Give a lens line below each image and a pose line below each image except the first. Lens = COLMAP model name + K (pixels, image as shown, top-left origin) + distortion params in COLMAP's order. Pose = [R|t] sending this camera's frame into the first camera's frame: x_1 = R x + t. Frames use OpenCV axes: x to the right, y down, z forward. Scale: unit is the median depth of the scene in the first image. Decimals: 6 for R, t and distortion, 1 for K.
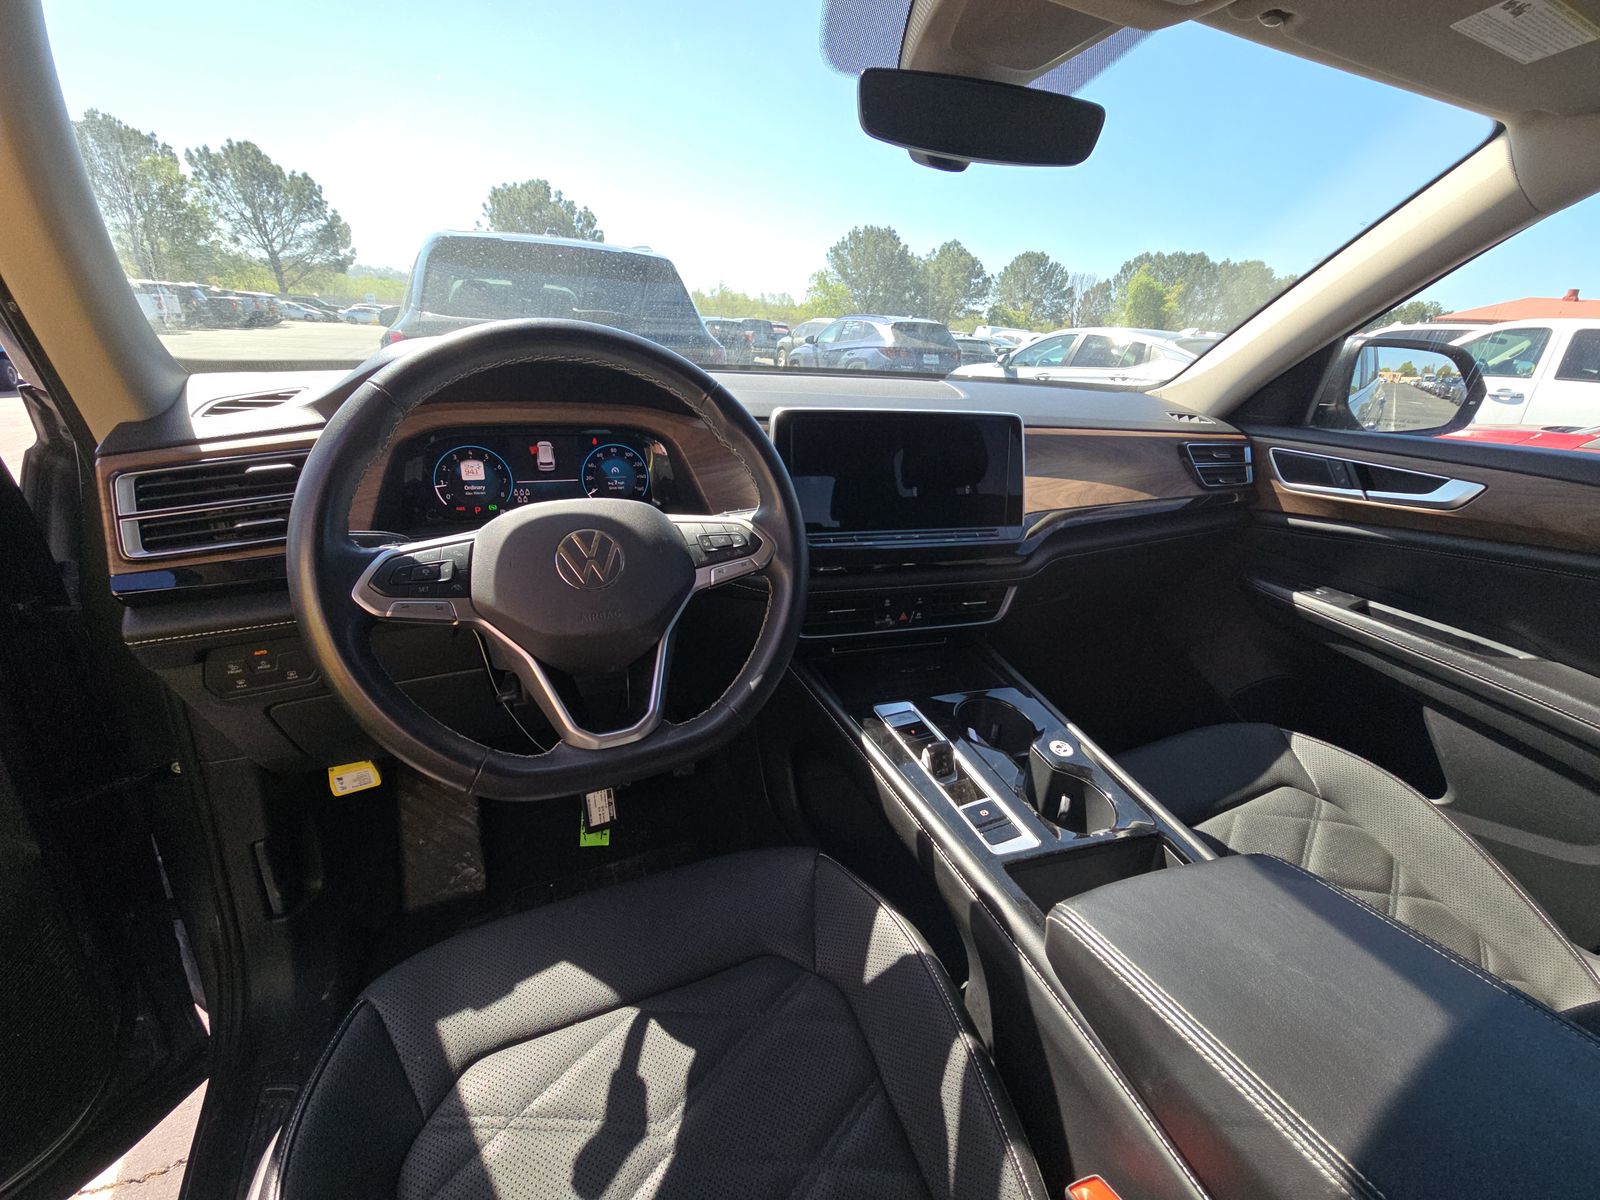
lens RADIAL K [[650.6, 0, 811.5], [0, 650.6, 598.2], [0, 0, 1]] dist [0.012170, -0.009543]
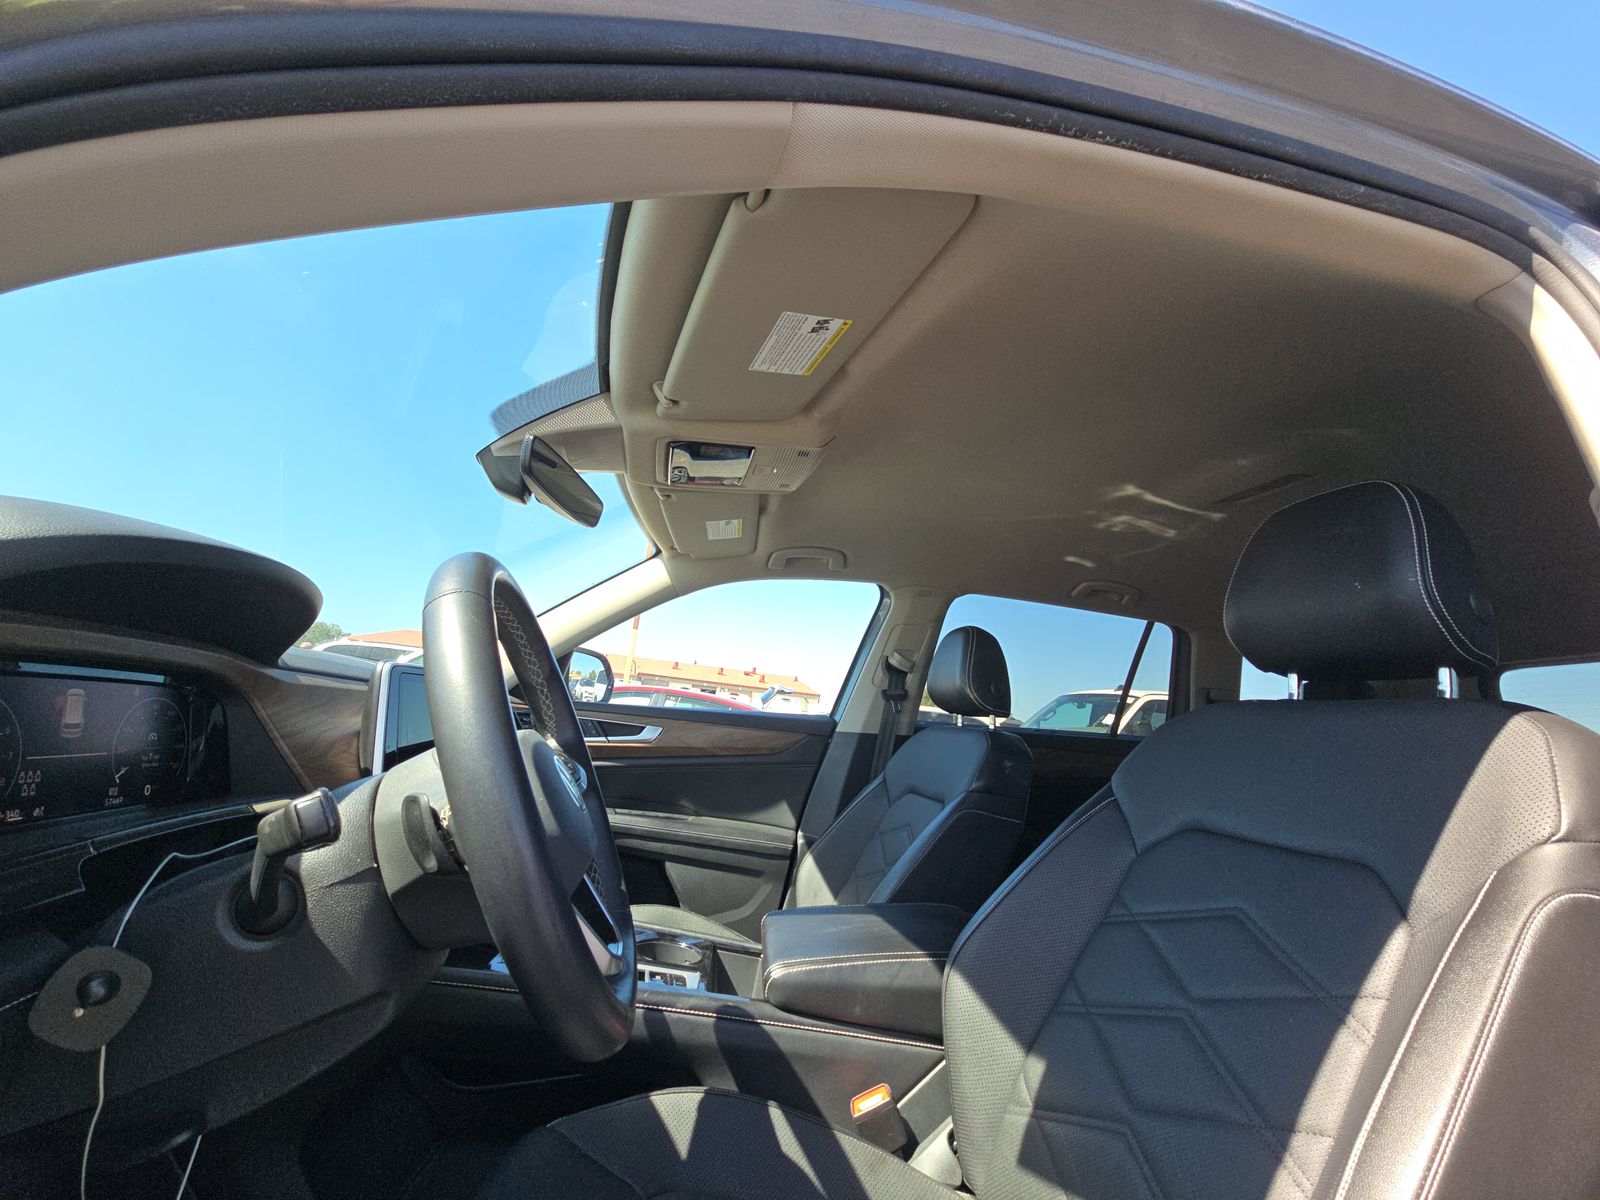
lens RADIAL K [[650.6, 0, 811.5], [0, 650.6, 598.2], [0, 0, 1]] dist [0.012170, -0.009543]
pose [[0.198374, 0.165842, 0.965994, -1.104533], [0.253687, 0.943307, -0.214044, -0.029952], [-0.946726, 0.287521, 0.145056, 0.343879]]
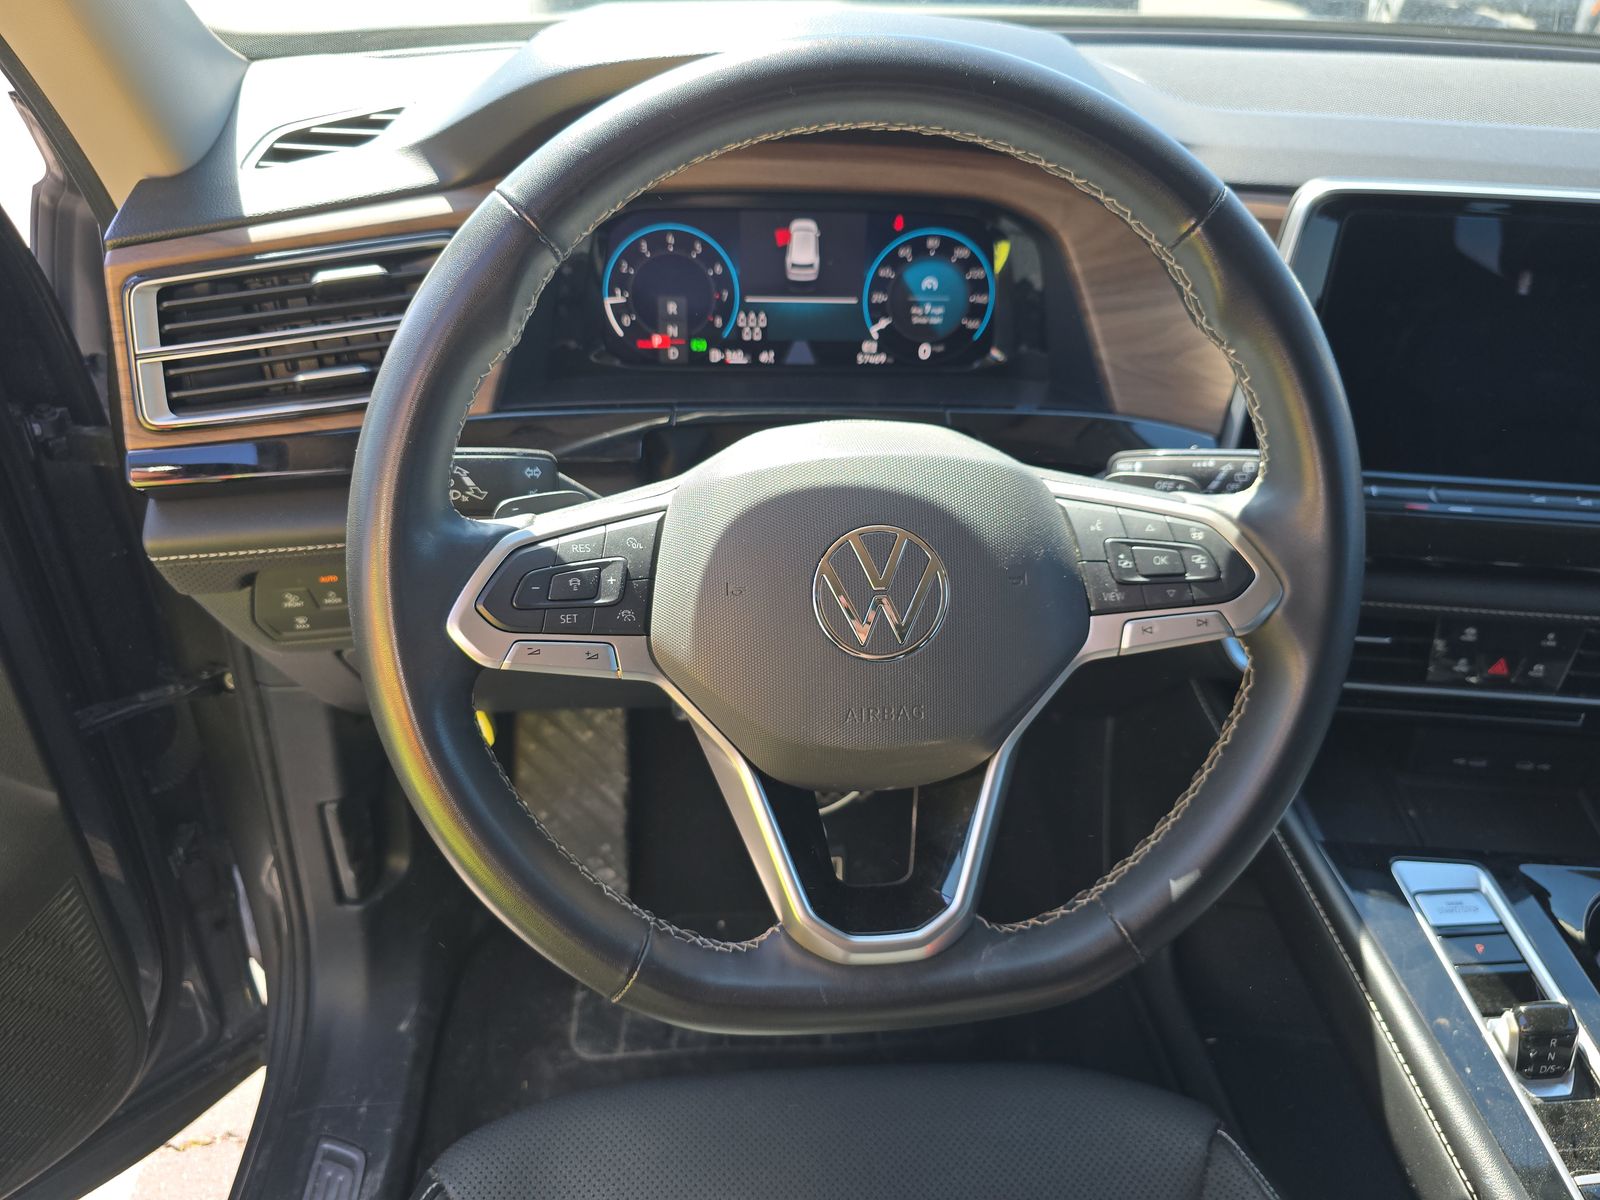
lens RADIAL K [[1115.9, 0, 800.0], [0, 1115.9, 600.0], [0, 0, 1]] dist [0.036352, -0.058582]
pose [[0.934311, 0.183695, -0.305482, -0.121510], [-0.118610, 0.968367, 0.219538, -0.188385], [0.336147, -0.168883, 0.926544, 0.190082]]
